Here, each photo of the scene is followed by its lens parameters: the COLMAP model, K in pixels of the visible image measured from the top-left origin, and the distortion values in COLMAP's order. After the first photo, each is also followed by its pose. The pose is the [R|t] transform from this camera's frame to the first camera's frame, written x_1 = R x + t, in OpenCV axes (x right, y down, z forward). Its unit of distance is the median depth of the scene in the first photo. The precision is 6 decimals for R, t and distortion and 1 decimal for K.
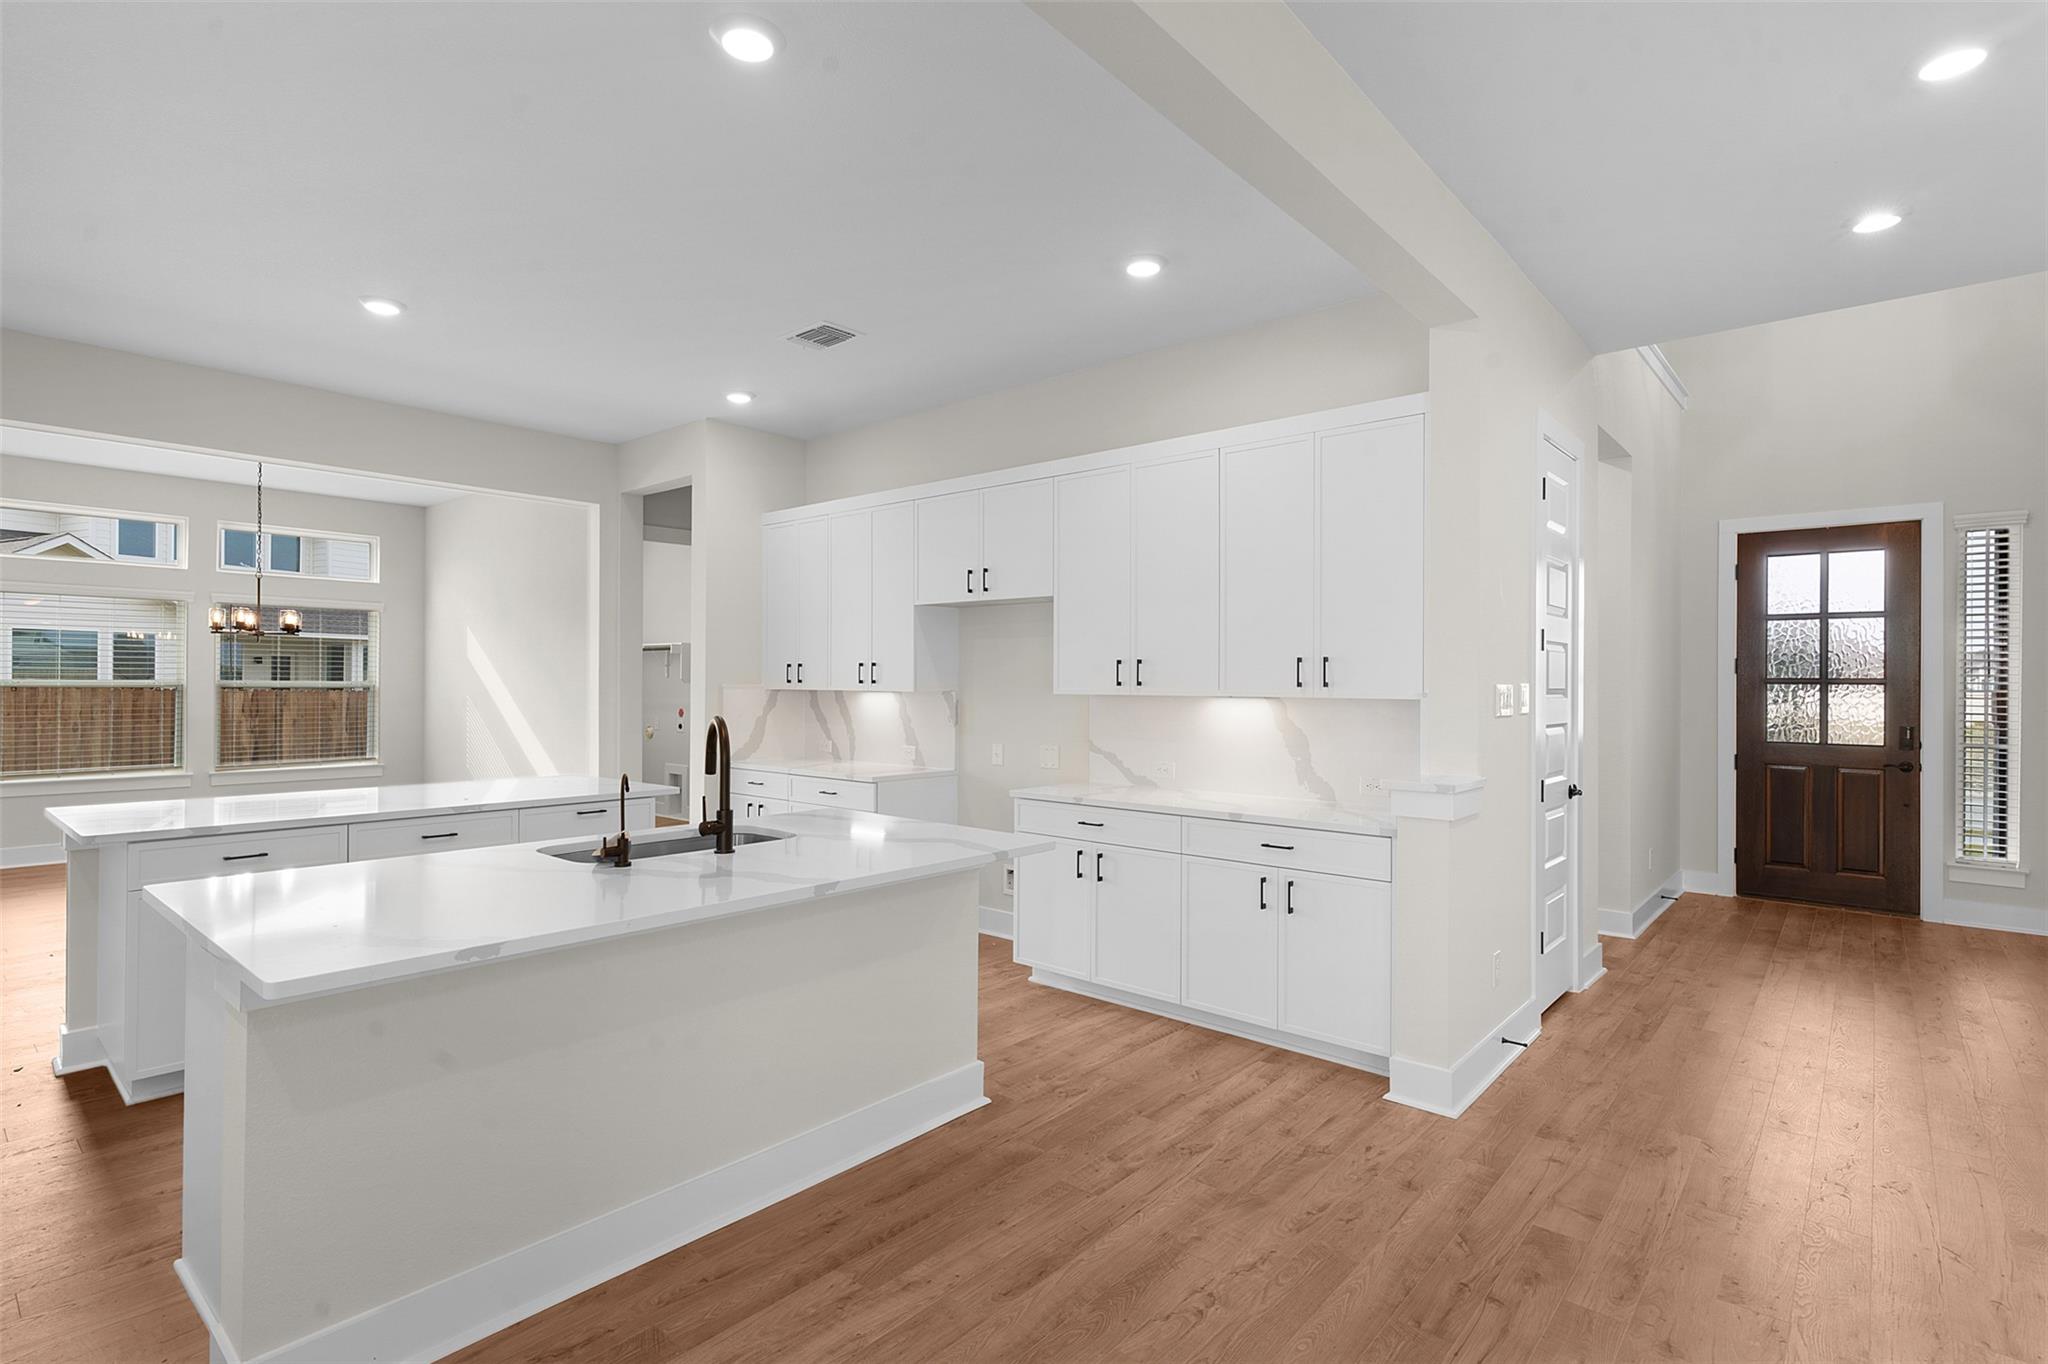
lens RADIAL K [[991.2, 0, 1010.0], [0, 991.2, 686.6], [0, 0, 1]] dist [0.004623, 0.000069]
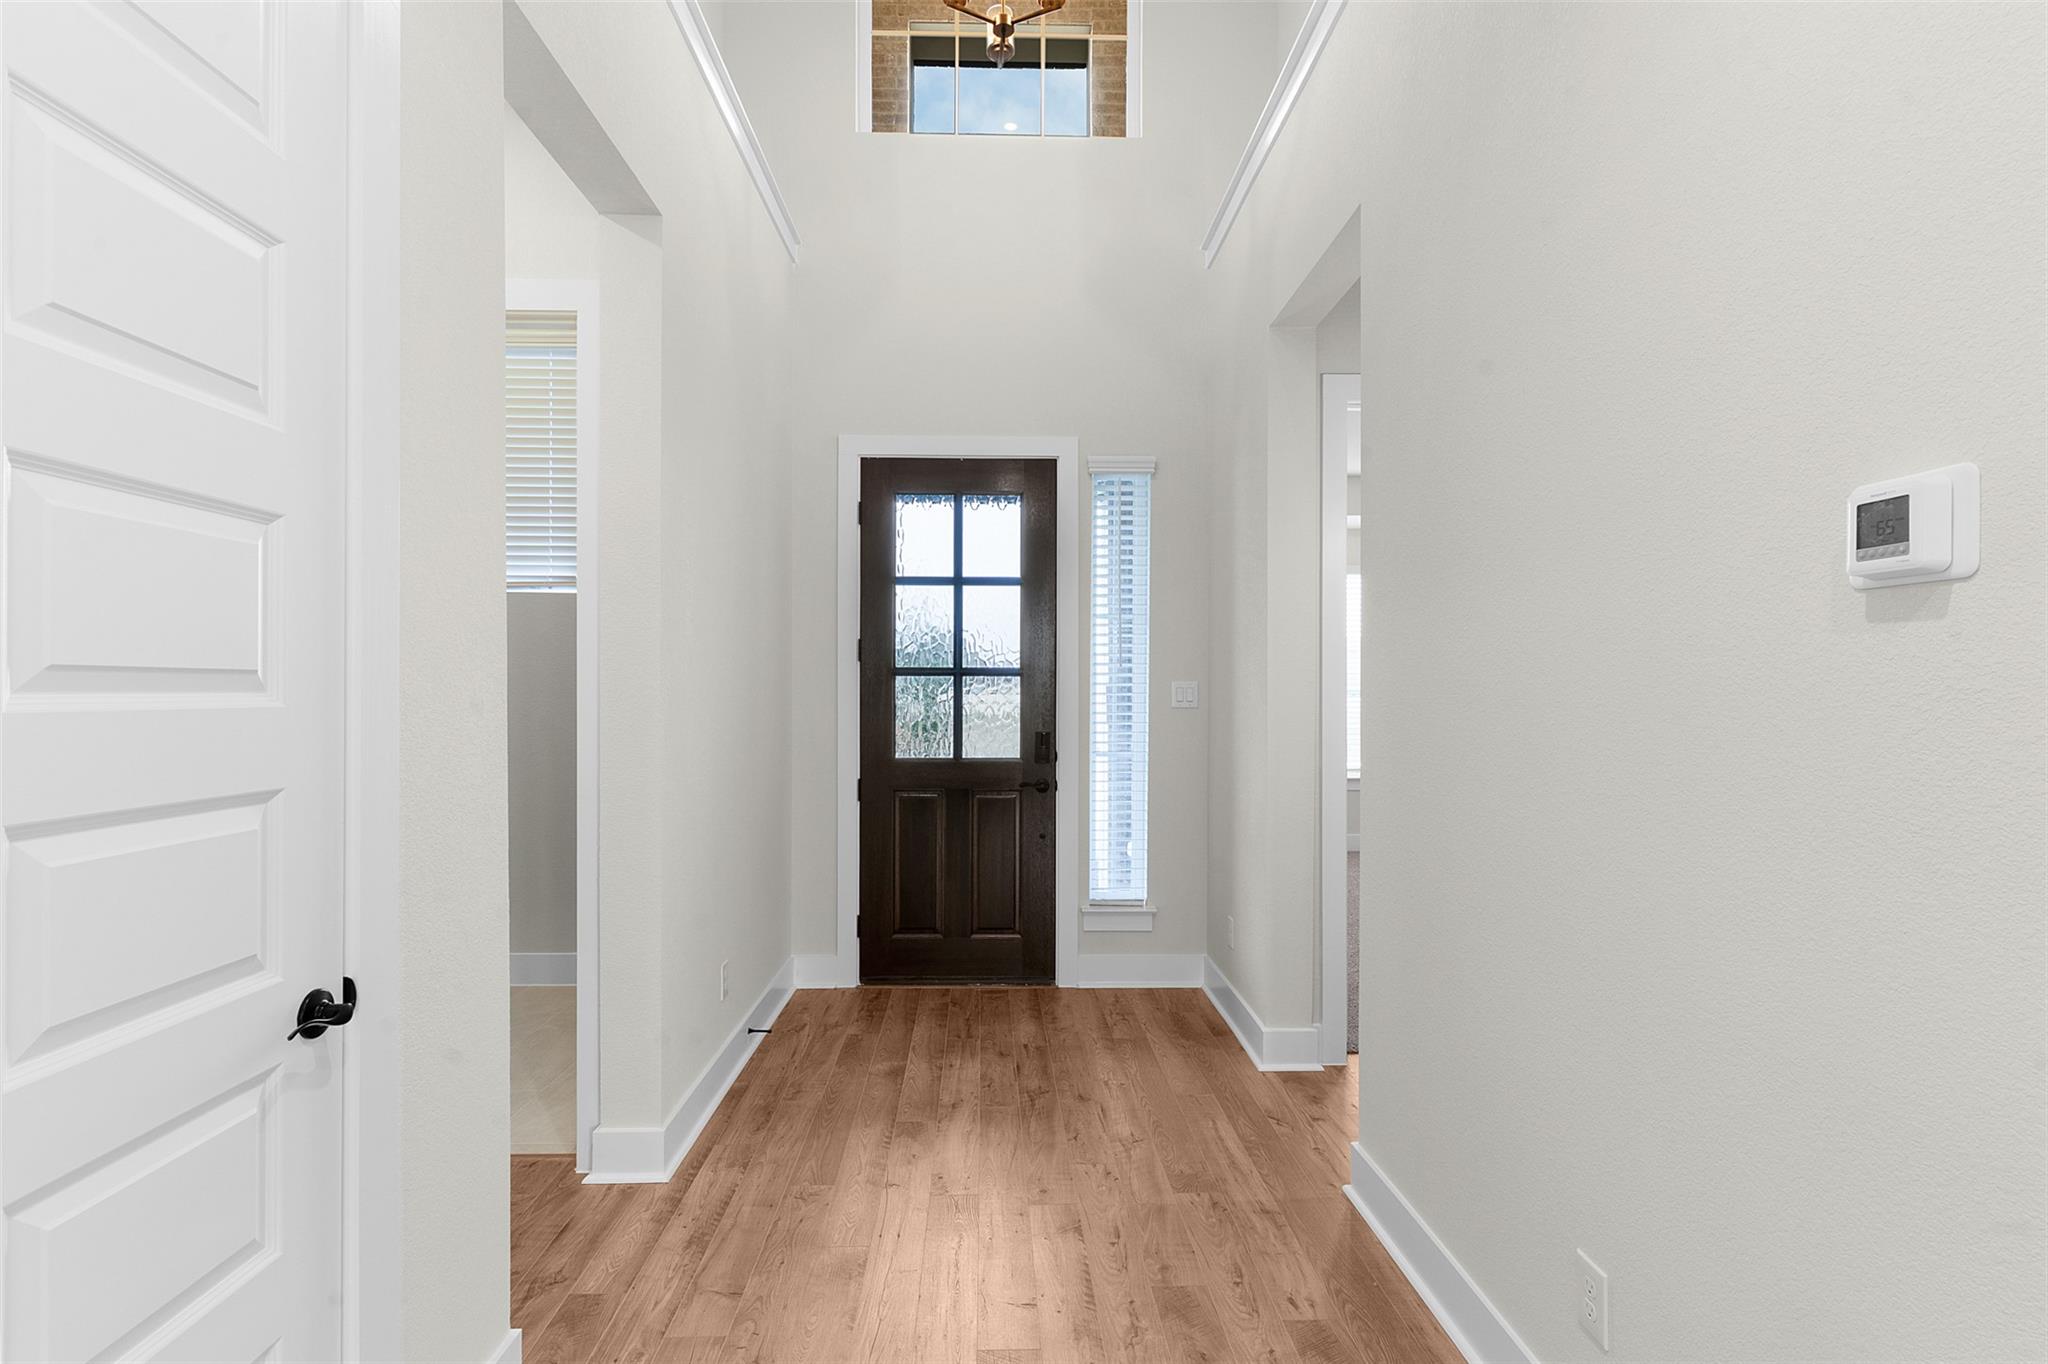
lens RADIAL K [[991.2, 0, 1021.1], [0, 991.2, 685.9], [0, 0, 1]] dist [0.004623, 0.000069]
pose [[0.731979, -0.002224, 0.681324, 0.368055], [0.001575, 0.999998, 0.001572, 0.003858], [-0.681326, -0.000077, 0.731981, 0.449648]]
